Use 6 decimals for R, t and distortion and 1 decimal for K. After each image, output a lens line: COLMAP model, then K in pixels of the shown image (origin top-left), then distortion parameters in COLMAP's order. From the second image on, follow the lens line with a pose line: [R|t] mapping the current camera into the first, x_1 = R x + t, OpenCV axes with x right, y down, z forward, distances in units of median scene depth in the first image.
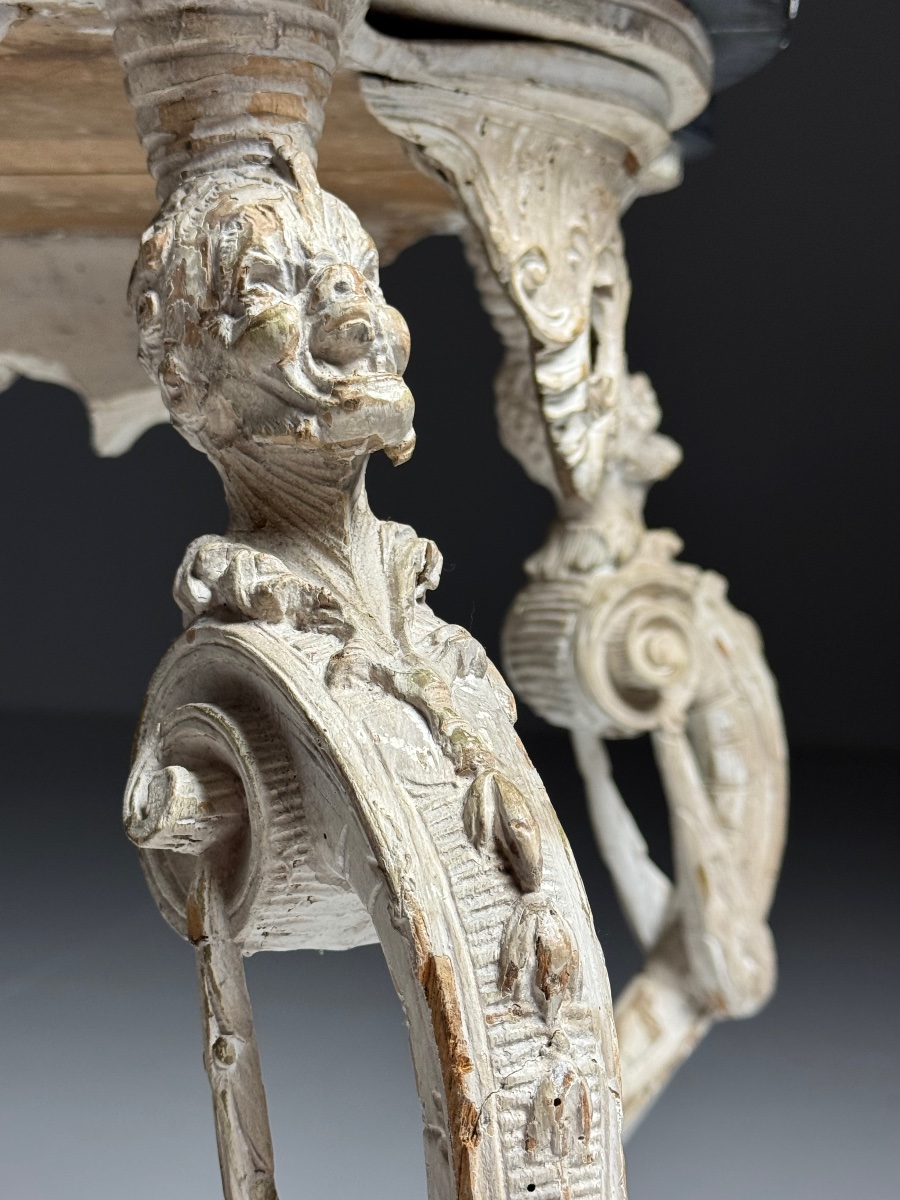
lens RADIAL K [[2000.5, 0, 444.3], [0, 2000.5, 598.2], [0, 0, 1]] dist [0.134491, 0.000000]
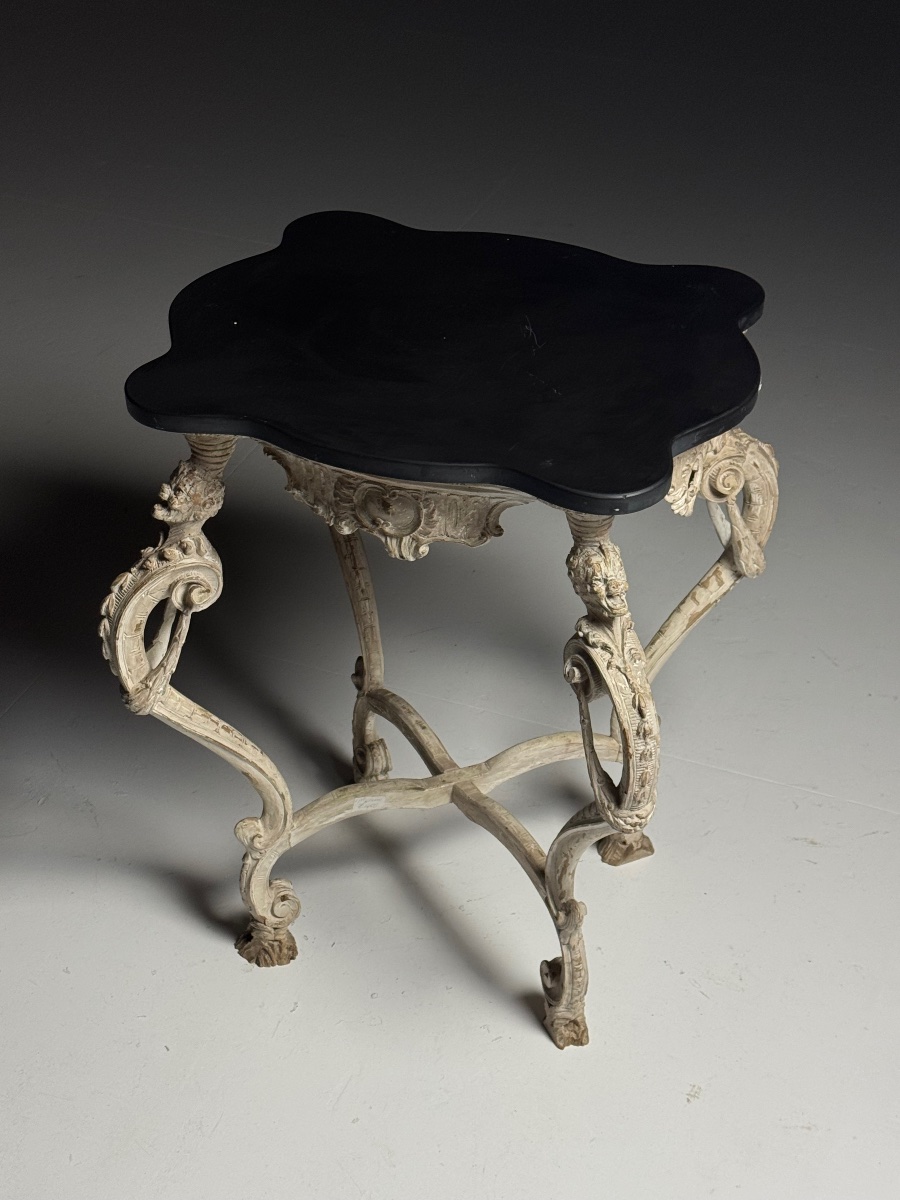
lens RADIAL K [[2000.5, 0, 448.7], [0, 2000.5, 608.6], [0, 0, 1]] dist [0.134491, 0.000000]
pose [[0.990772, 0.067666, -0.117439, 0.116125], [0.004649, 0.848988, 0.528392, -2.513162], [0.135458, -0.524062, 0.840839, -2.924778]]
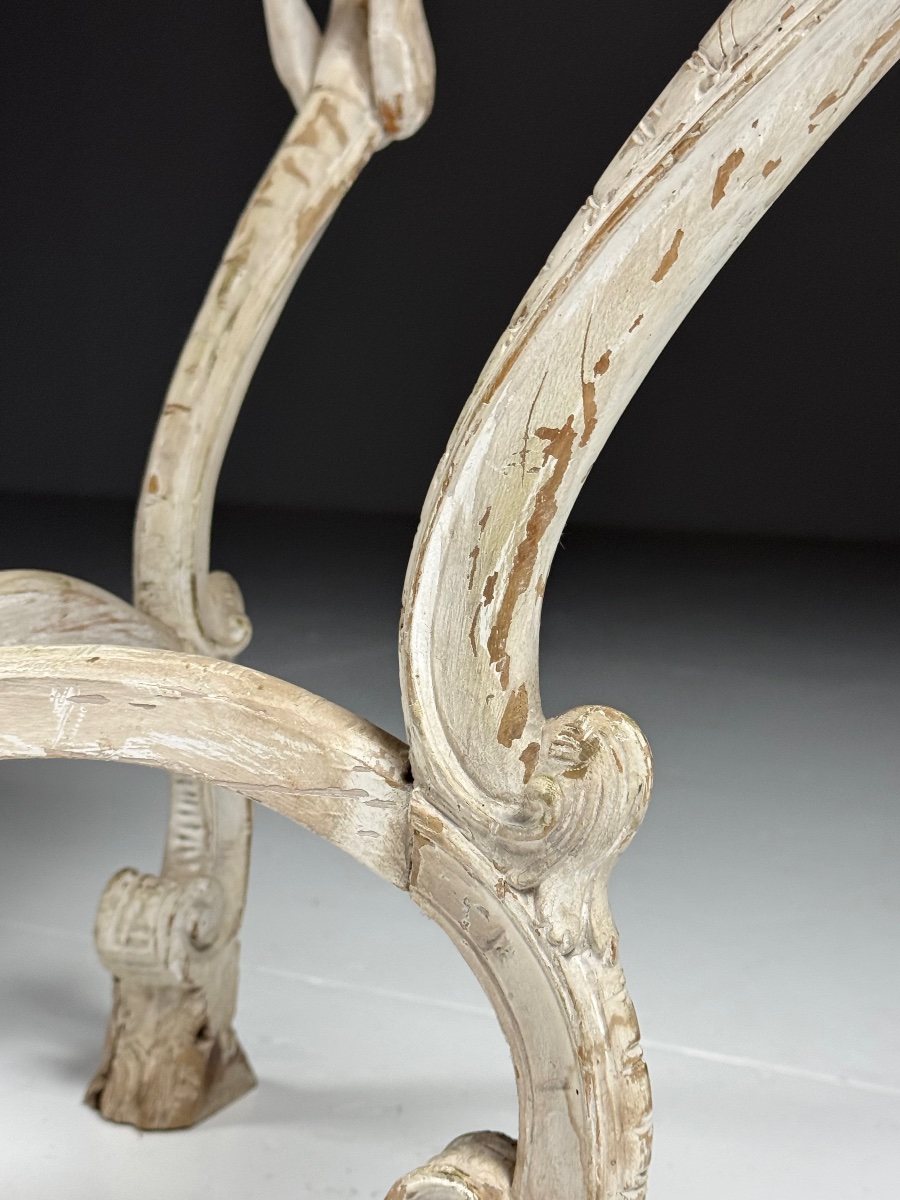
lens RADIAL K [[1916.4, 0, 444.2], [0, 1916.4, 602.3], [0, 0, 1]] dist [0.098159, 0.000000]
pose [[0.834683, -0.039888, 0.549284, -0.820865], [0.015044, 0.998653, 0.049659, 0.813284], [-0.550525, -0.033186, 0.834159, 0.252145]]
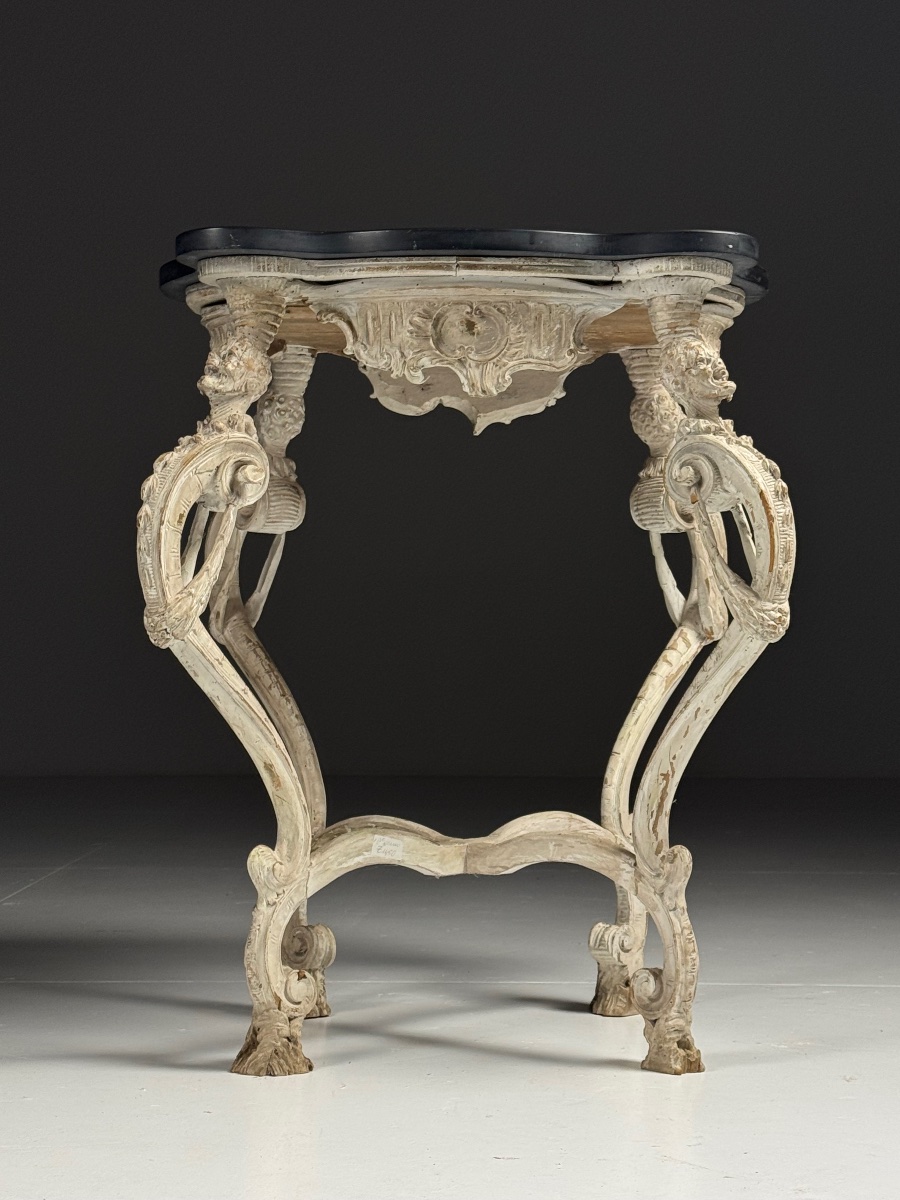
lens RADIAL K [[2295.8, 0, 497.8], [0, 2295.8, 584.3], [0, 0, 1]] dist [0.106082, 0.000000]
pose [[0.968617, -0.004556, 0.248517, -1.826280], [0.024938, 0.996569, -0.078926, 0.743108], [-0.247305, 0.082646, 0.965407, -3.870025]]
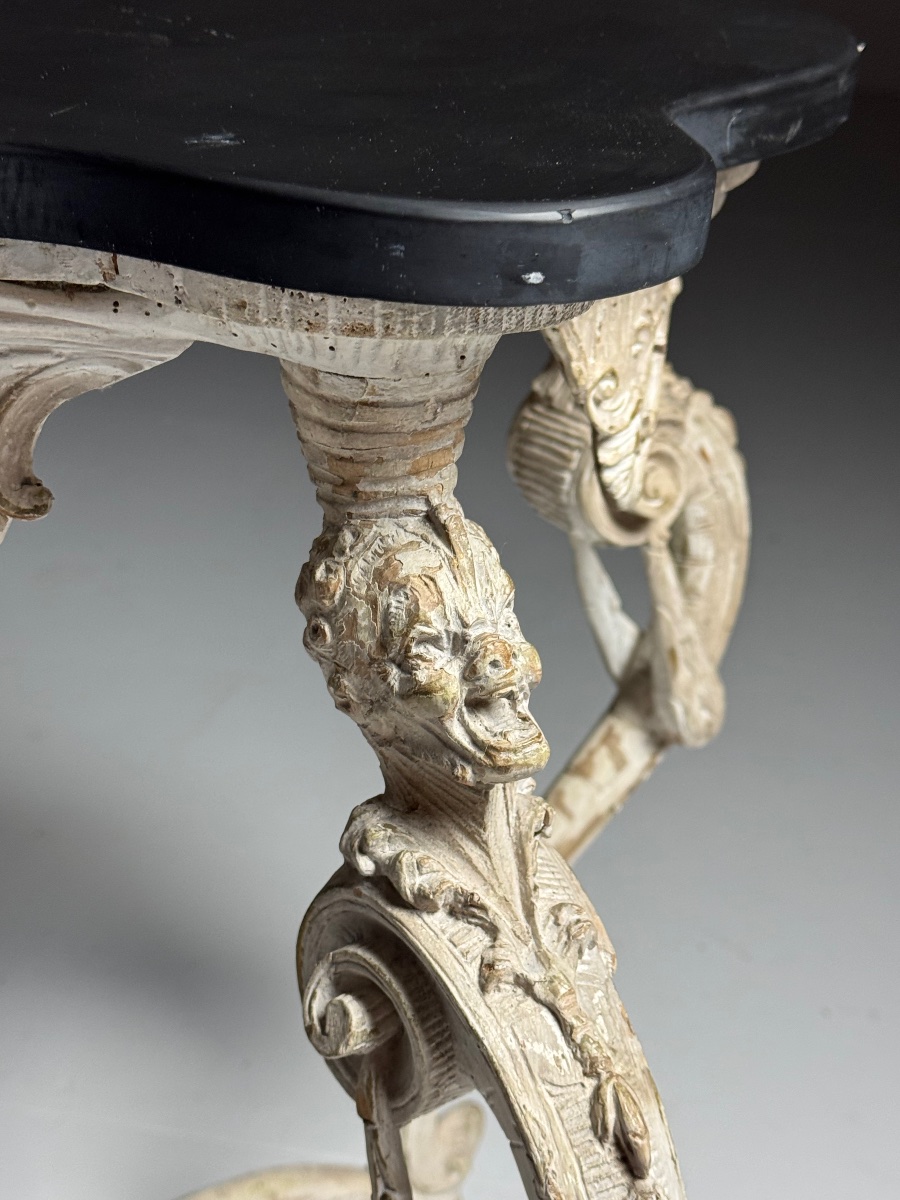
lens RADIAL K [[2000.5, 0, 459.3], [0, 2000.5, 600.0], [0, 0, 1]] dist [0.134491, 0.000000]
pose [[0.997146, 0.005638, 0.075281, -0.158497], [-0.033587, 0.926209, 0.375511, -0.622729], [-0.067609, -0.376968, 0.923756, -0.089972]]
